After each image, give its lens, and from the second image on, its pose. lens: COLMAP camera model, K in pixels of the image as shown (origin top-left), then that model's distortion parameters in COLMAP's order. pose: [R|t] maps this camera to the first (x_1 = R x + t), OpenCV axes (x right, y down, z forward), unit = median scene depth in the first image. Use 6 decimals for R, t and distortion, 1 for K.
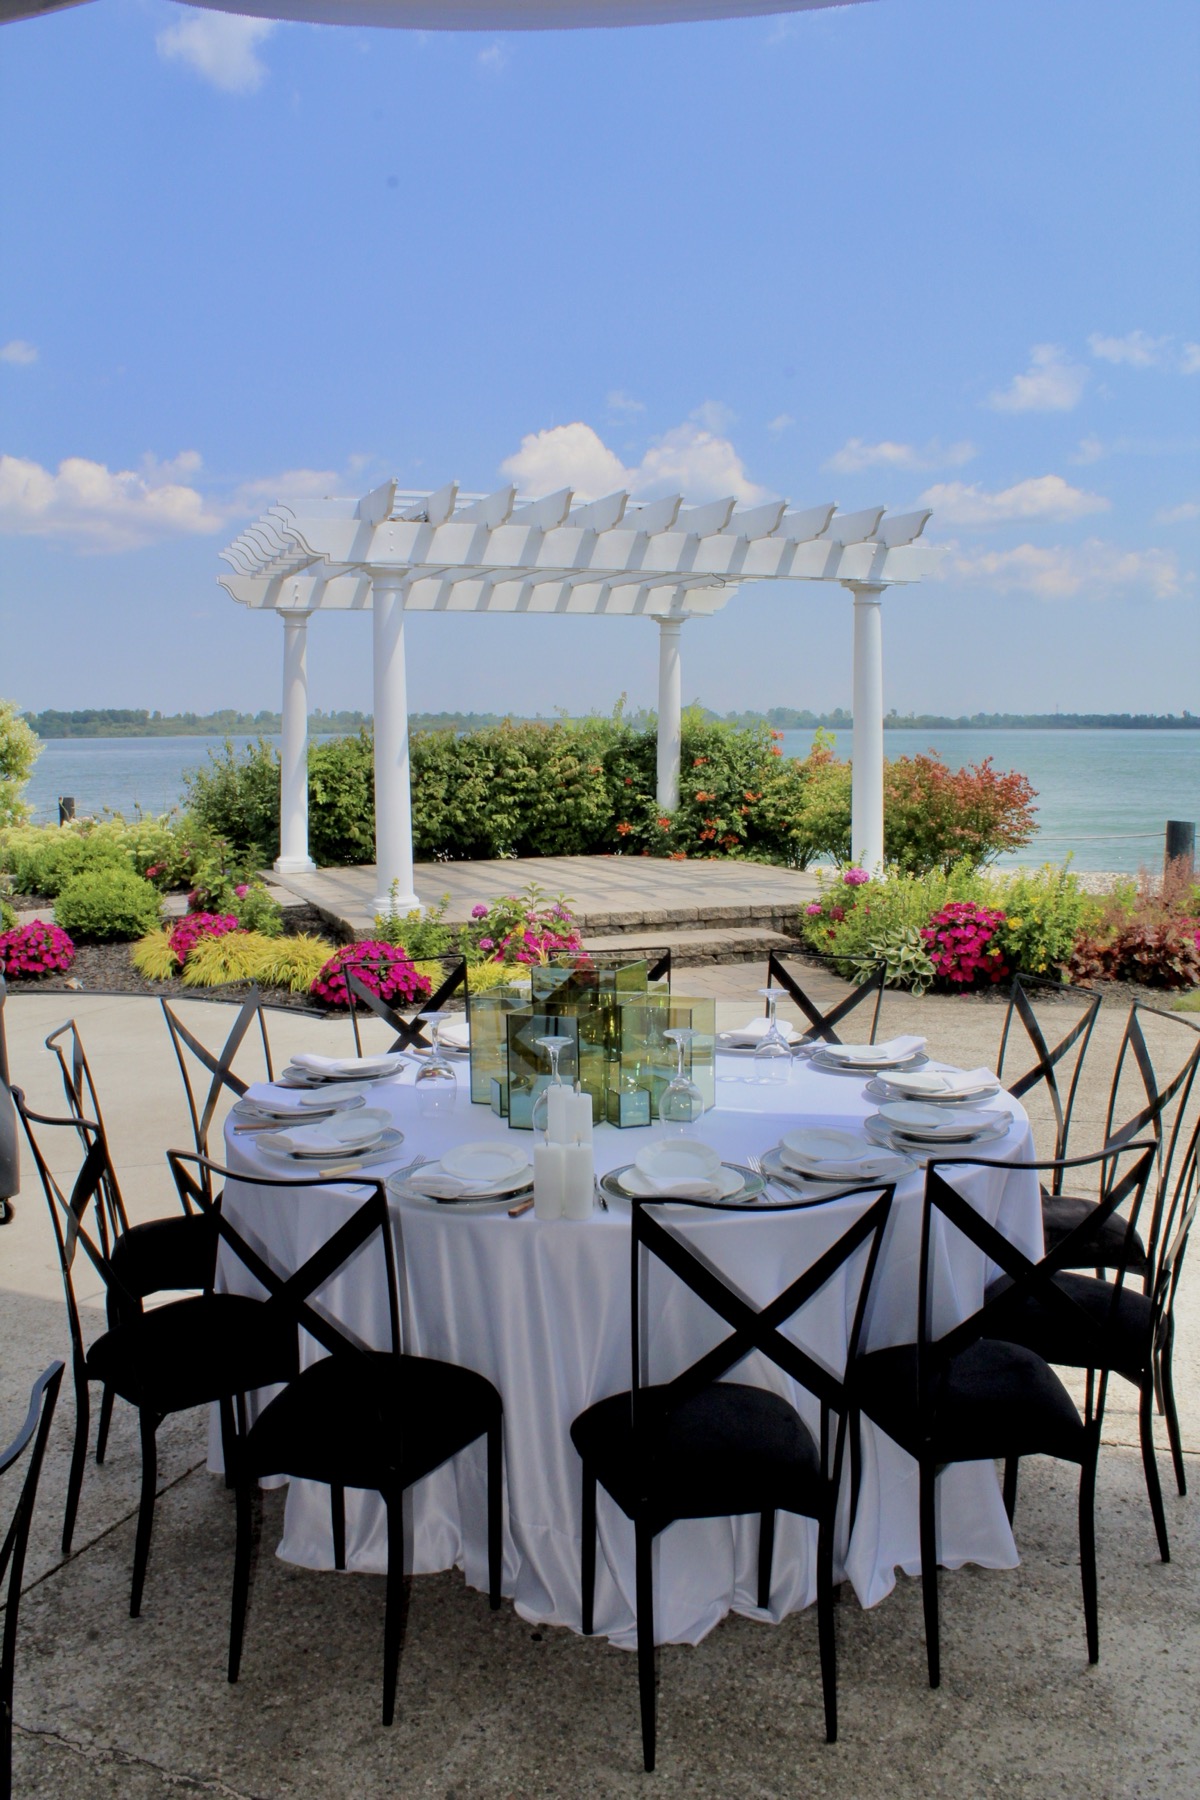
lens RADIAL K [[1503.8, 0, 600.0], [0, 1503.8, 900.0], [0, 0, 1]] dist [-0.193339, 0.202606]
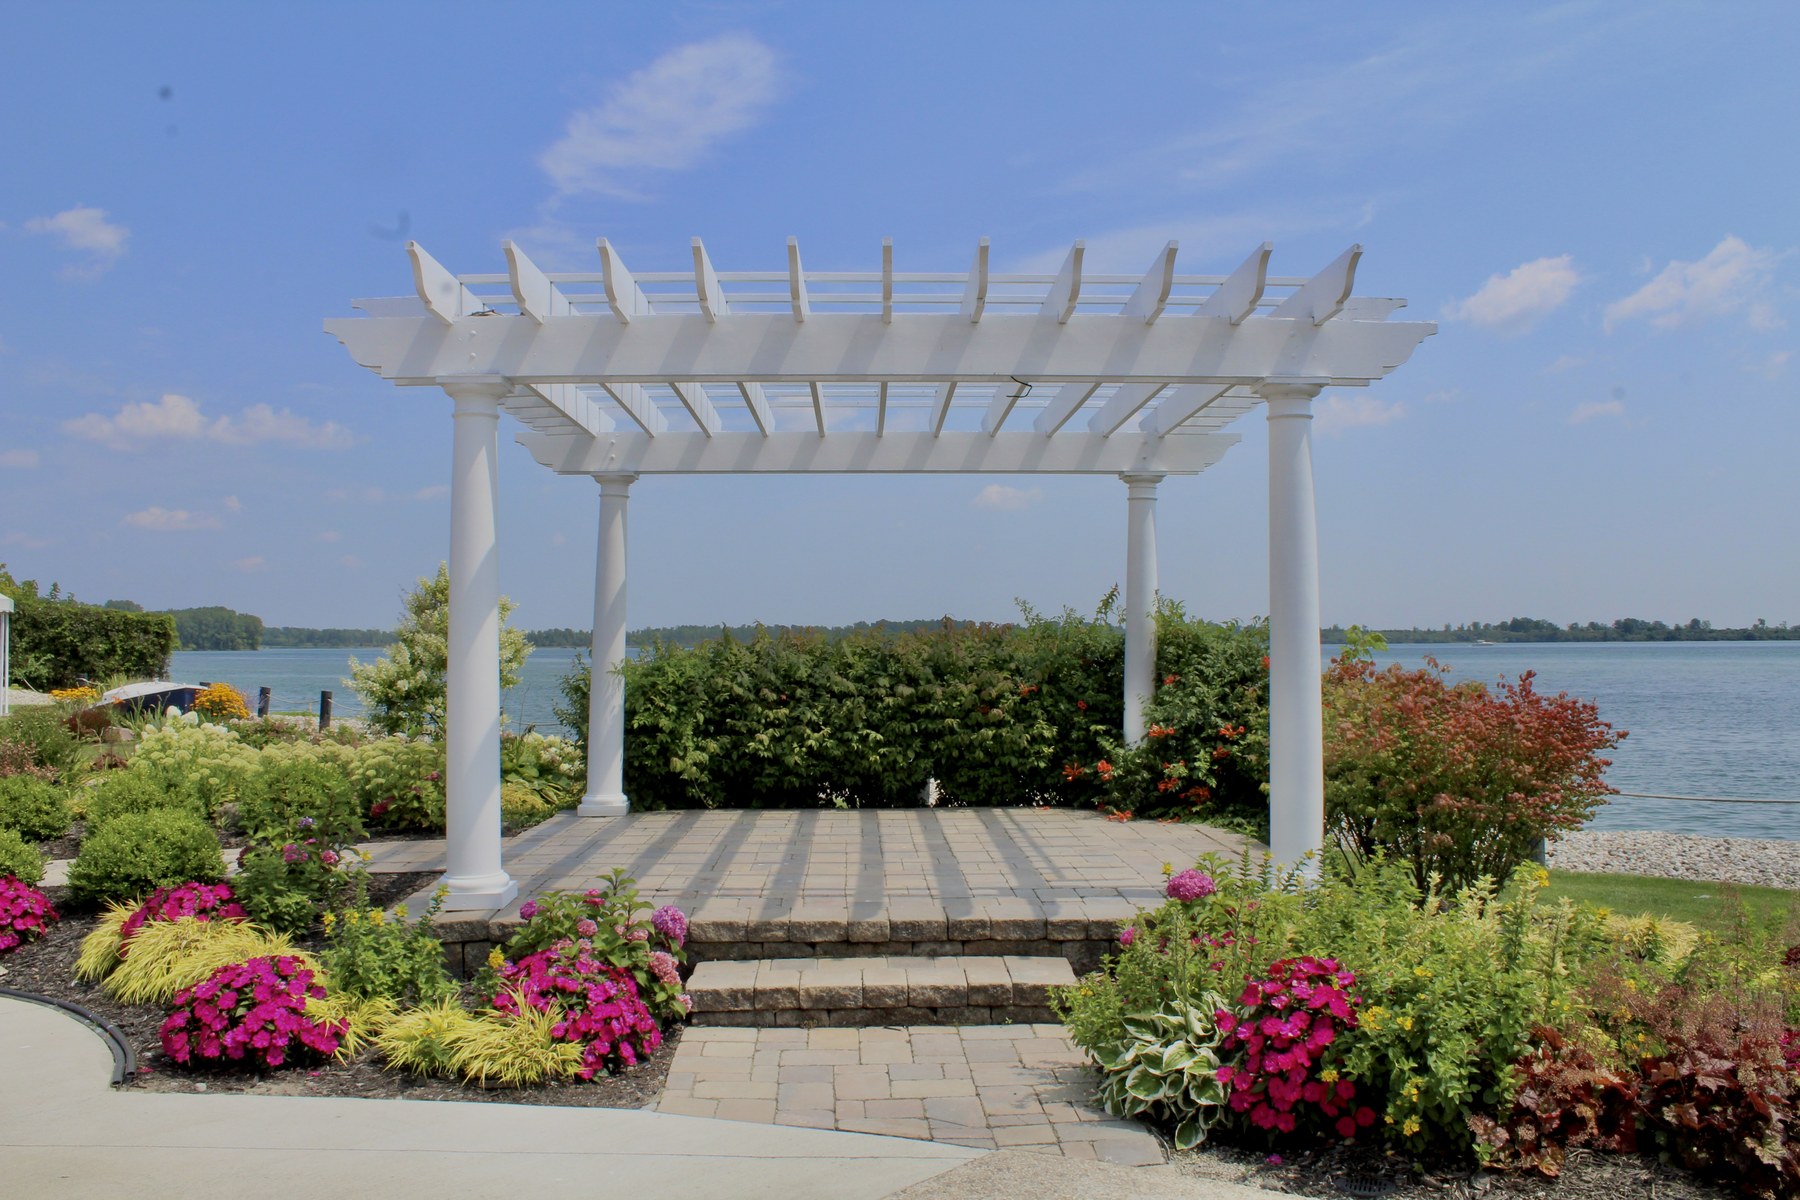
lens RADIAL K [[1503.8, 0, 900.0], [0, 1503.8, 600.0], [0, 0, 1]] dist [-0.193339, 0.202606]
pose [[0.939957, -0.005992, -0.341241, 0.198565], [-0.042135, 0.990160, -0.133448, -0.032505], [0.338683, 0.139813, 0.930455, 0.330222]]
